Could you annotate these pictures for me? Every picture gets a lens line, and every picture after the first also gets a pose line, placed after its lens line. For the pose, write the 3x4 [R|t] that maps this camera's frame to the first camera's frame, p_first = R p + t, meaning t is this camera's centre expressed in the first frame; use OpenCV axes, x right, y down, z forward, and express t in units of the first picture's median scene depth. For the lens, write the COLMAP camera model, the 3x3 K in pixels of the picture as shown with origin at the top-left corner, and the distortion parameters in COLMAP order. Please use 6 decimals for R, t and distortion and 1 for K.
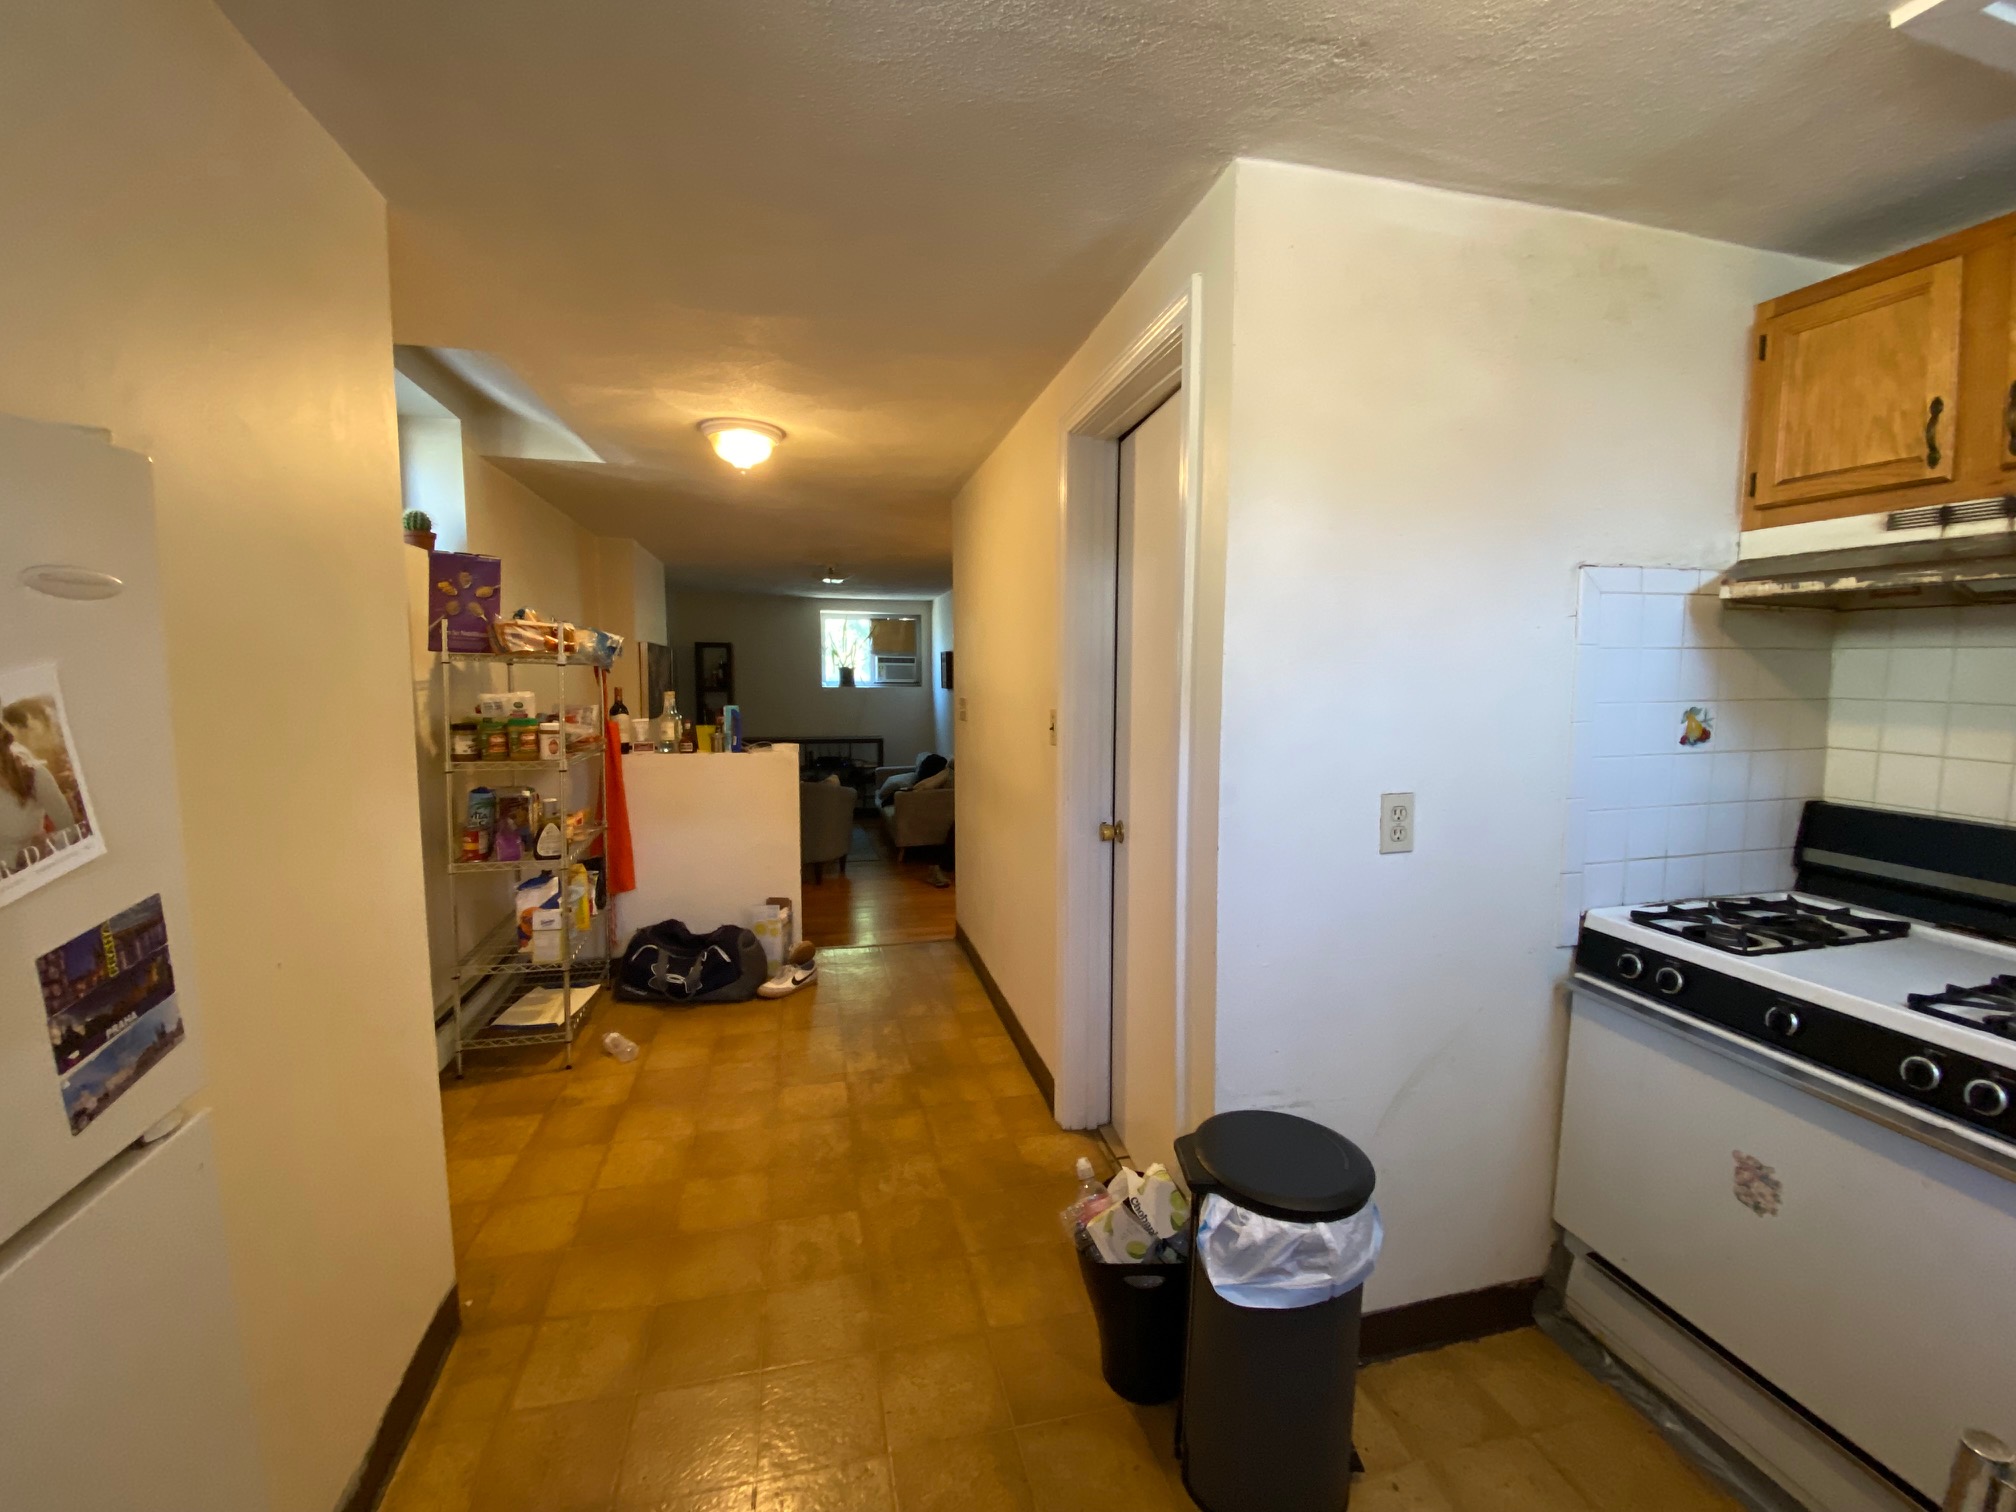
lens RADIAL K [[804.6, 0, 1008.0], [0, 804.6, 756.0], [0, 0, 1]] dist [-0.046938, -0.000050]
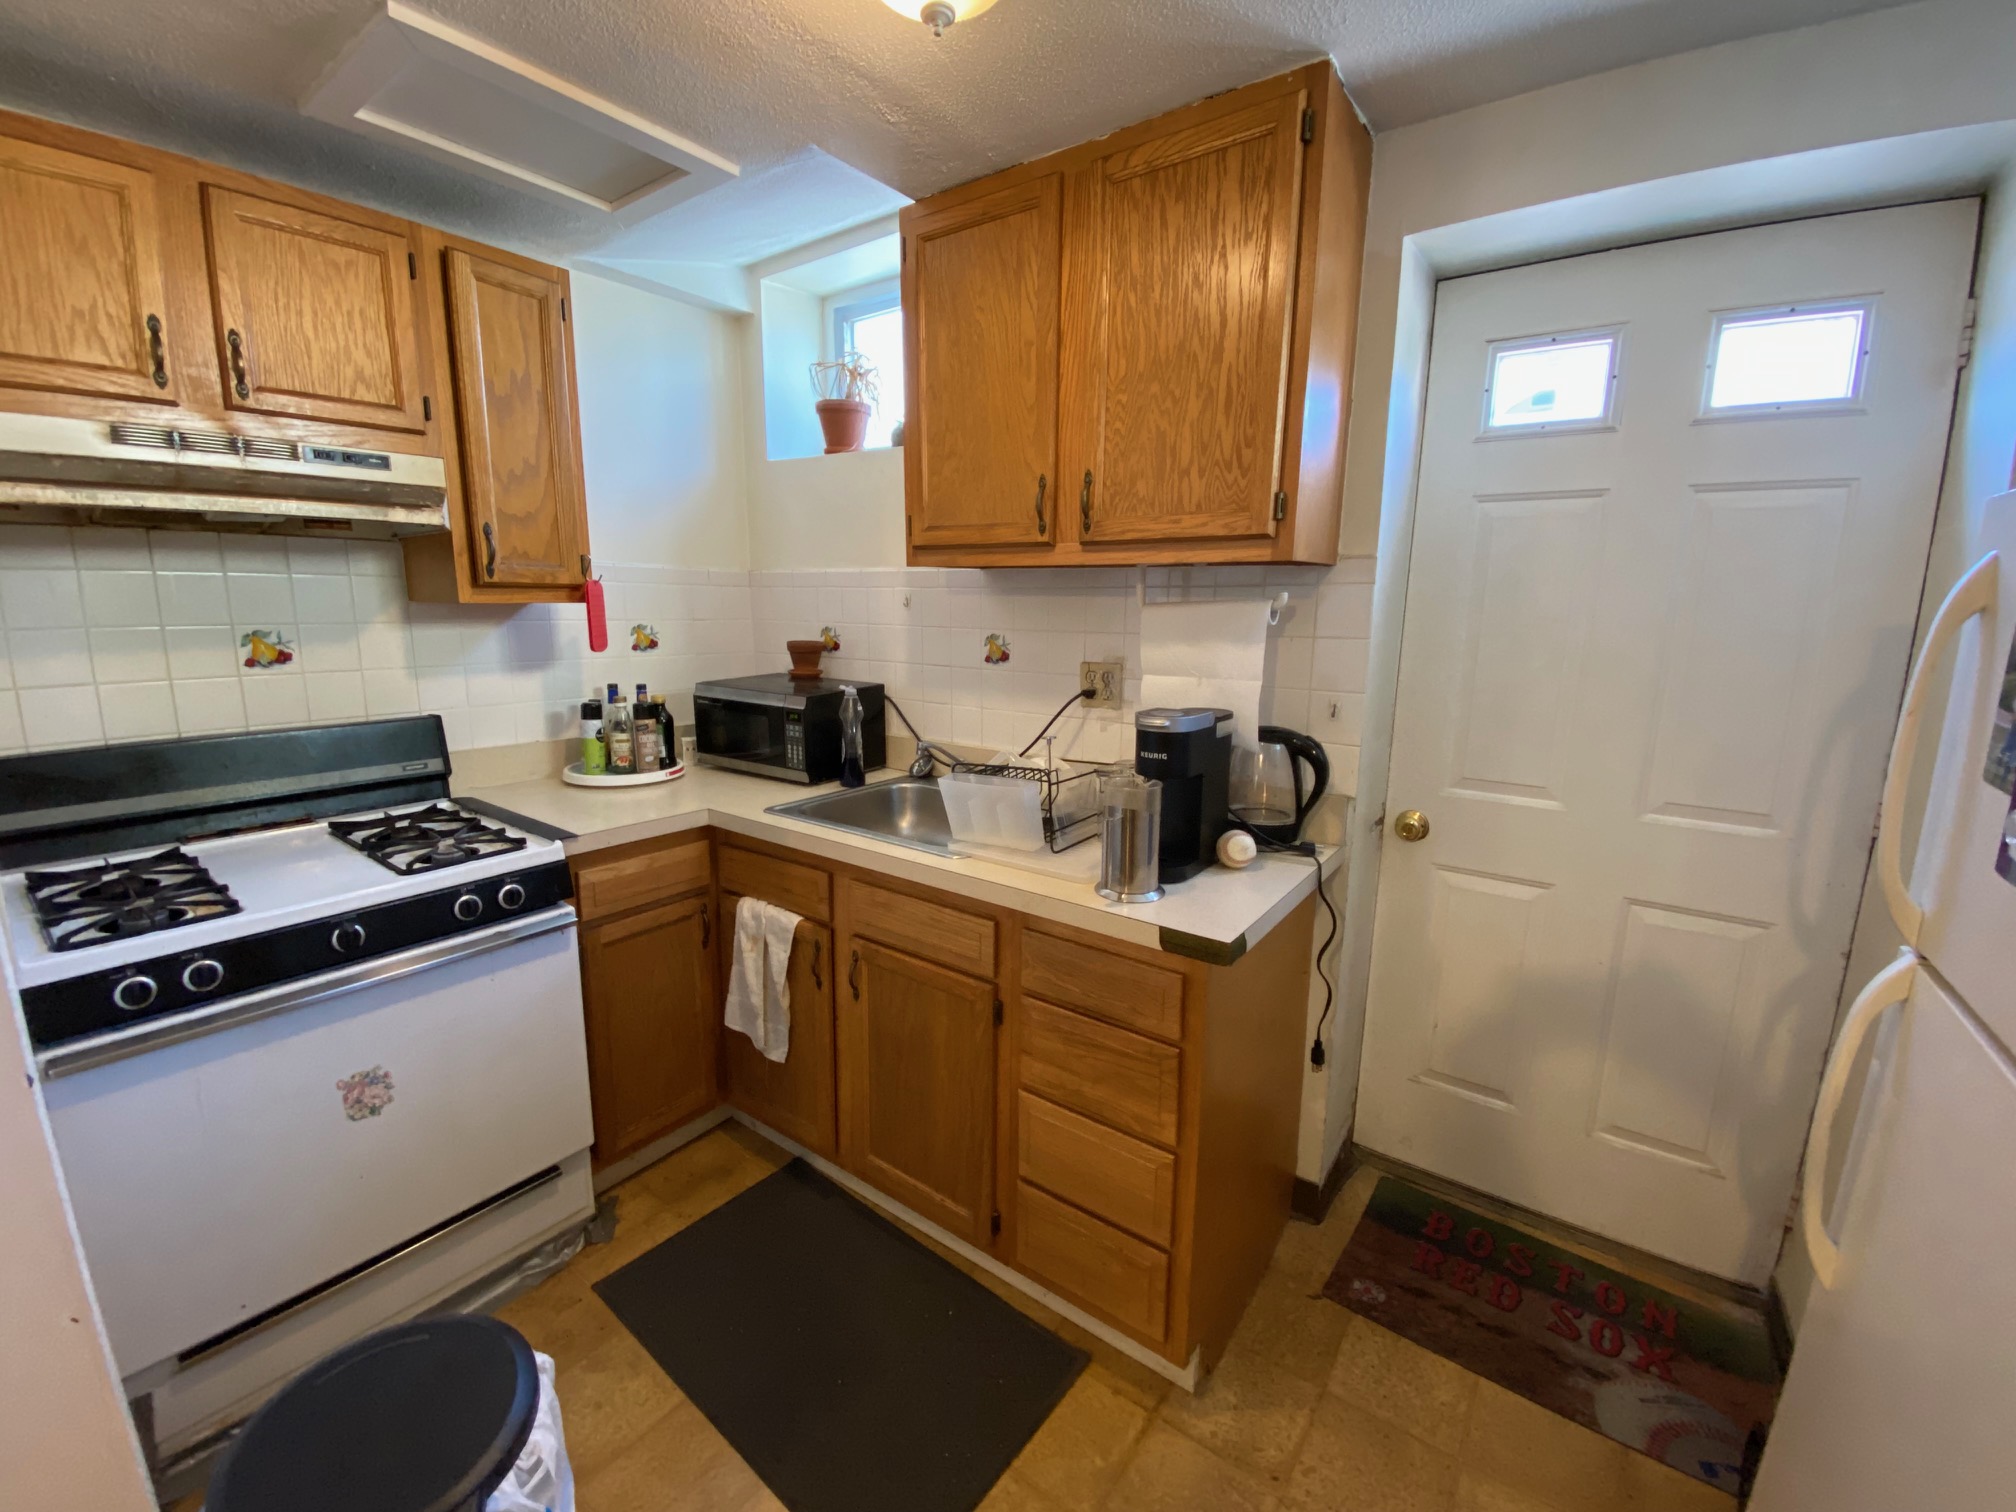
lens RADIAL K [[804.6, 0, 1008.0], [0, 804.6, 756.0], [0, 0, 1]] dist [-0.046938, -0.000050]
pose [[-0.640712, -0.171079, 0.748479, -0.302952], [0.058586, 0.961123, 0.269835, -0.120594], [-0.765543, 0.216737, -0.605780, 0.849649]]
